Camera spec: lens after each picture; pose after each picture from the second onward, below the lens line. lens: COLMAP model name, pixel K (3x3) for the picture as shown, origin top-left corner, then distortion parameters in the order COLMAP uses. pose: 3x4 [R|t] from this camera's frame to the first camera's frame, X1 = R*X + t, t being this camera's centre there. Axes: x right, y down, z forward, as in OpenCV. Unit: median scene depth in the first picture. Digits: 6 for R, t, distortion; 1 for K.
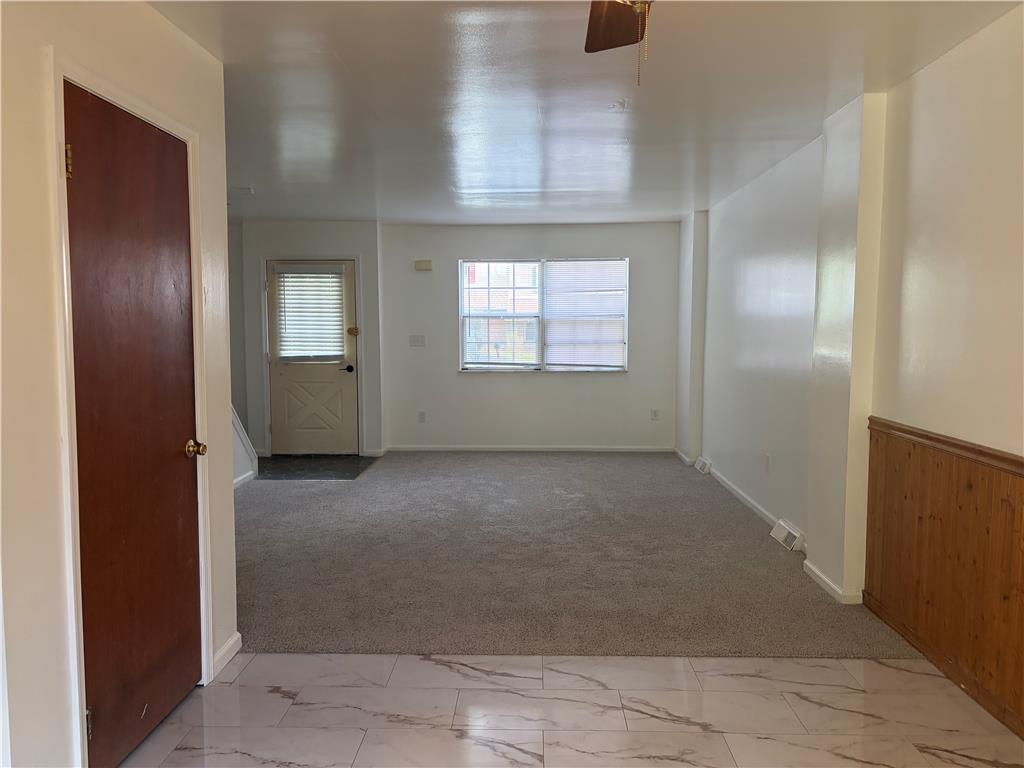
lens RADIAL K [[780.1, 0, 508.4], [0, 780.1, 388.9], [0, 0, 1]] dist [0.080170, -0.078711]
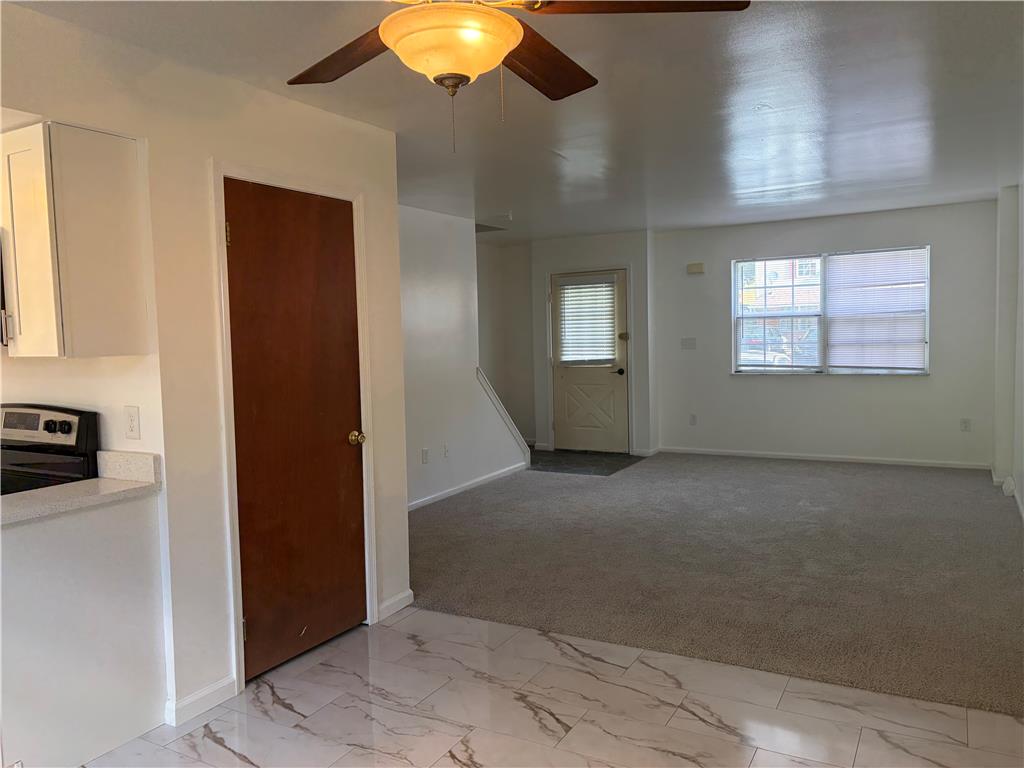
lens RADIAL K [[780.1, 0, 508.4], [0, 780.1, 388.9], [0, 0, 1]] dist [0.080170, -0.078711]
pose [[0.887022, 0.010395, -0.461610, 0.151770], [-0.009993, 0.999945, 0.003316, -0.004589], [0.461619, 0.001672, 0.887077, -0.007625]]
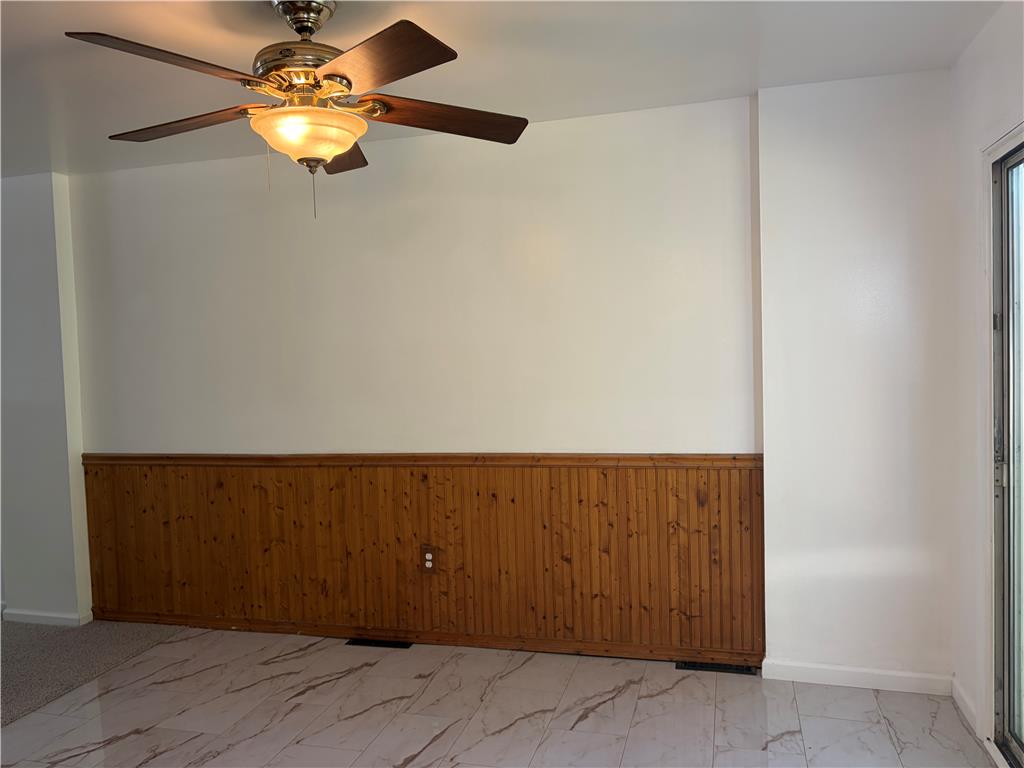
lens RADIAL K [[780.1, 0, 508.4], [0, 780.1, 388.9], [0, 0, 1]] dist [0.080170, -0.078711]
pose [[0.248261, -0.053571, 0.967211, -0.236879], [0.111663, 0.993396, 0.026360, -0.009545], [-0.962236, 0.101458, 0.252603, 0.054364]]
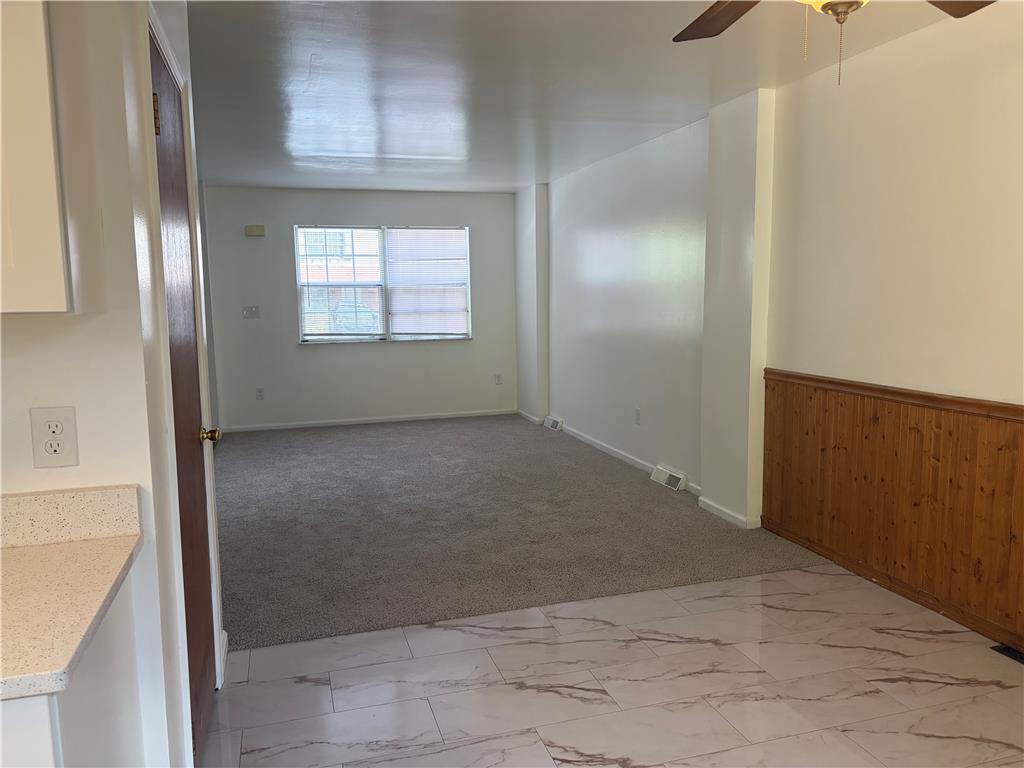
lens RADIAL K [[778.0, 0, 523.5], [0, 778.0, 387.0], [0, 0, 1]] dist [0.088230, -0.096113]
pose [[0.943818, -0.052999, 0.326188, -0.126727], [0.040465, 0.998163, 0.045096, -0.002069], [-0.327979, -0.029363, 0.944229, 0.007949]]
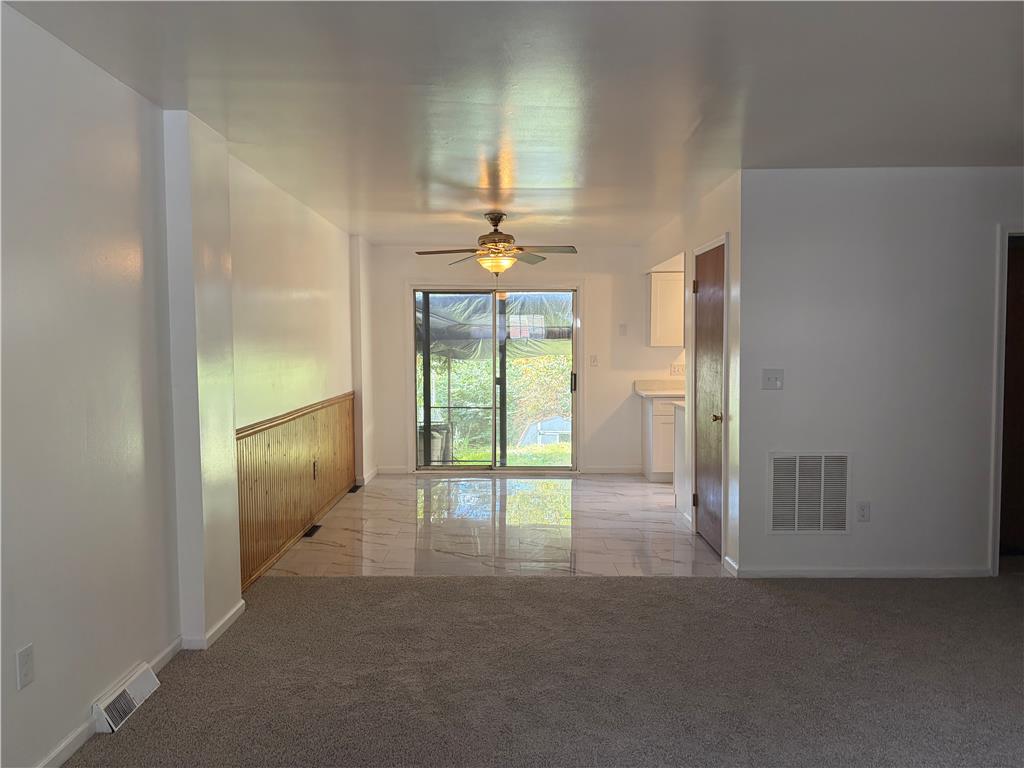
lens RADIAL K [[778.0, 0, 523.5], [0, 778.0, 387.0], [0, 0, 1]] dist [0.088230, -0.096113]
pose [[-0.998621, 0.005252, -0.052241, 0.046795], [-0.002037, 0.990360, 0.138500, -0.088323], [0.052465, 0.138416, -0.988984, 1.001792]]
